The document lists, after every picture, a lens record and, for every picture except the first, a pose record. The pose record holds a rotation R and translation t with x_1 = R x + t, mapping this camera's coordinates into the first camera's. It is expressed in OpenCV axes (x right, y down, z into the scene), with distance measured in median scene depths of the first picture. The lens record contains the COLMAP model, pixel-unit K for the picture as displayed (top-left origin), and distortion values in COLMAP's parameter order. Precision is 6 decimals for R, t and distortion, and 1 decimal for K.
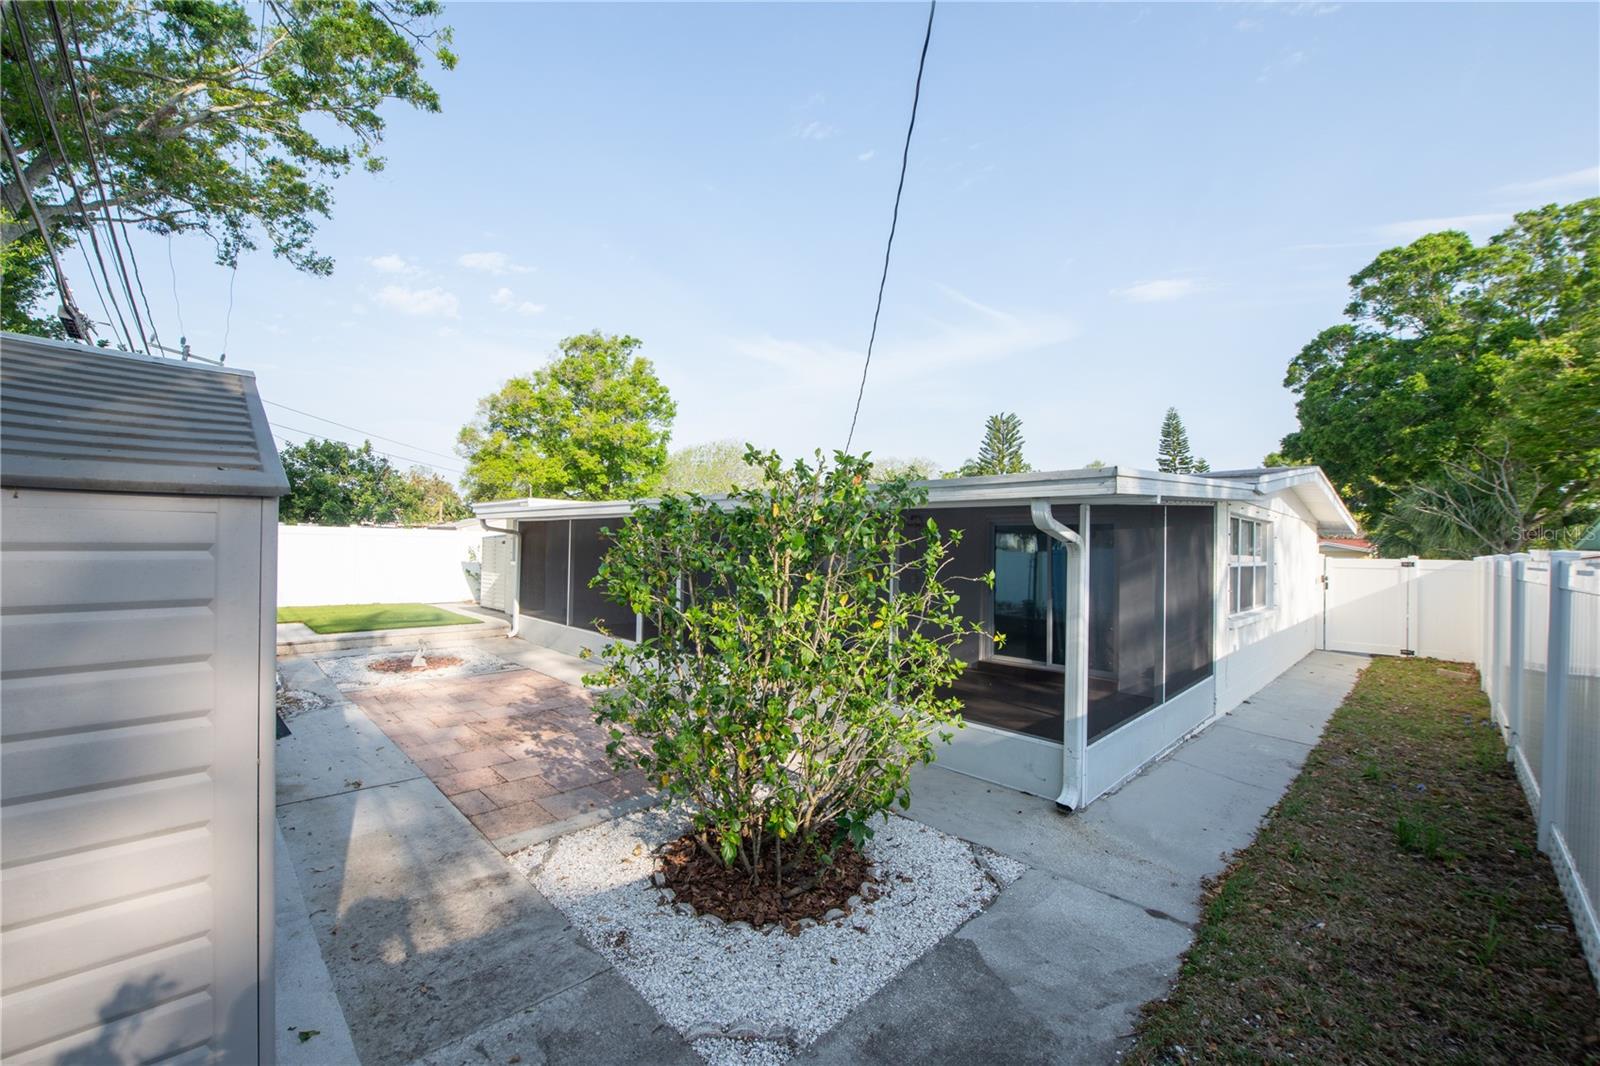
lens RADIAL K [[641.8, 0, 800.0], [0, 641.8, 533.0], [0, 0, 1]] dist [0.013494, -0.007471]
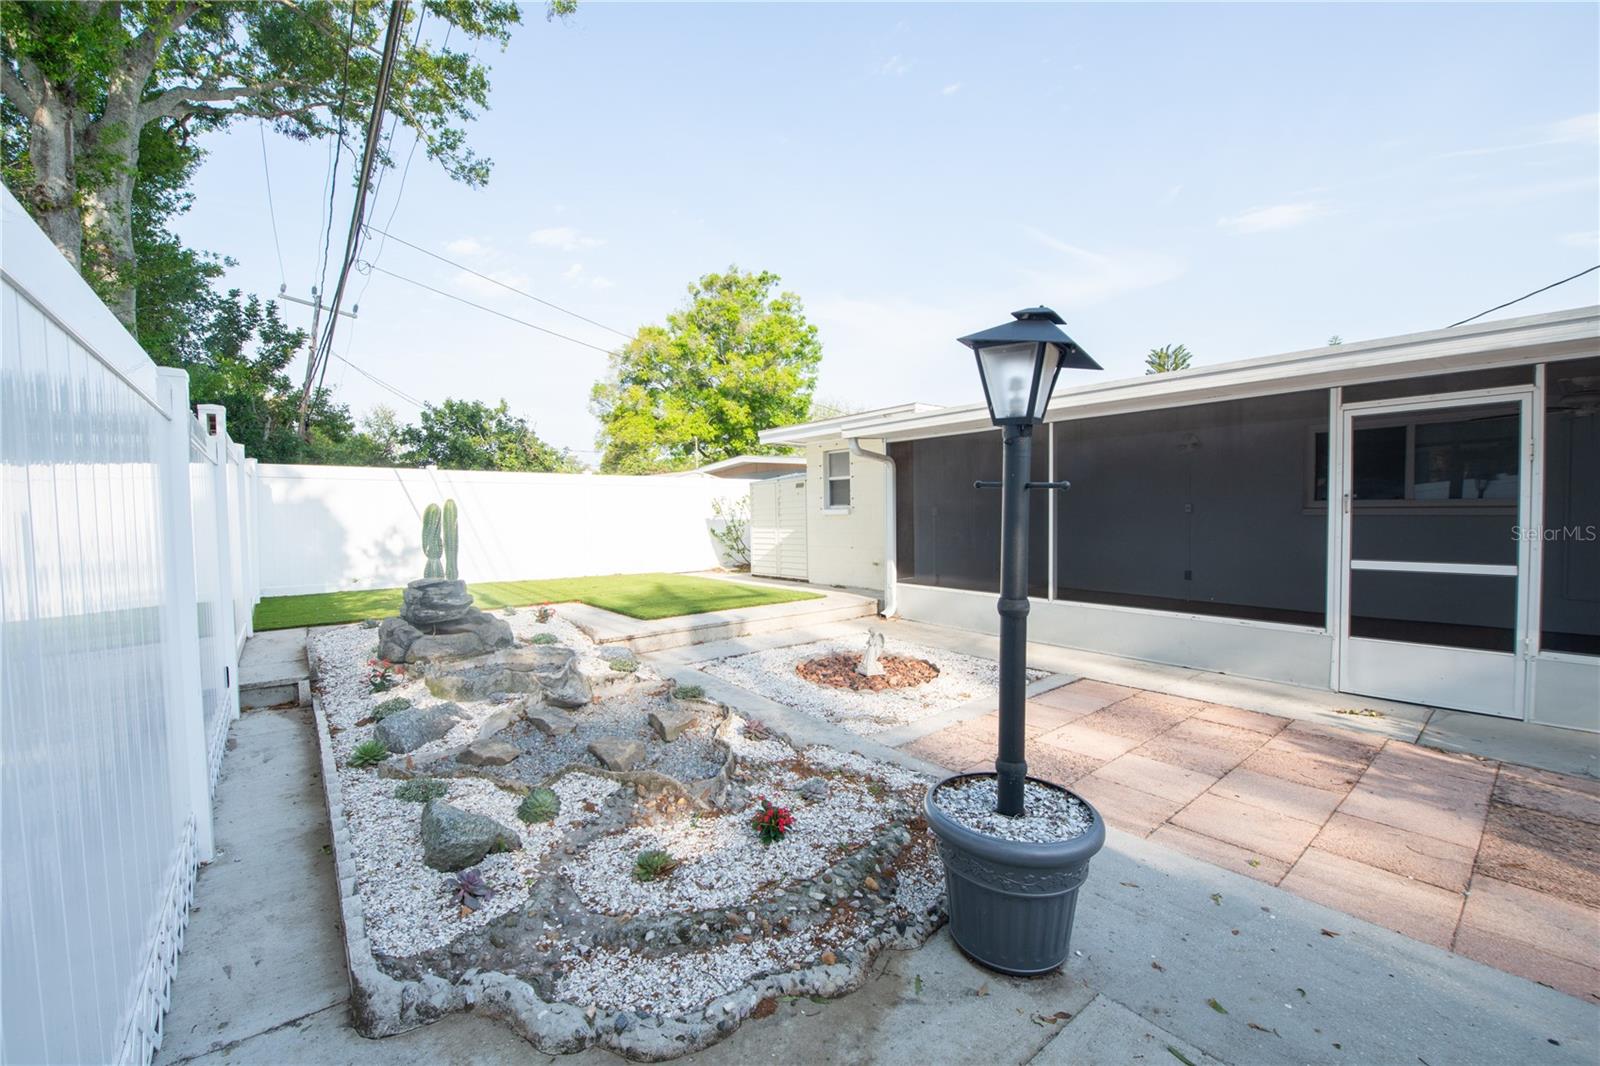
lens RADIAL K [[632.3, 0, 800.0], [0, 632.3, 533.0], [0, 0, 1]] dist [-0.001448, -0.000147]
pose [[0.996018, -0.029521, -0.084124, -0.165452], [0.033532, 0.998347, 0.046679, 0.015405], [0.082607, -0.049314, 0.995361, 0.122854]]
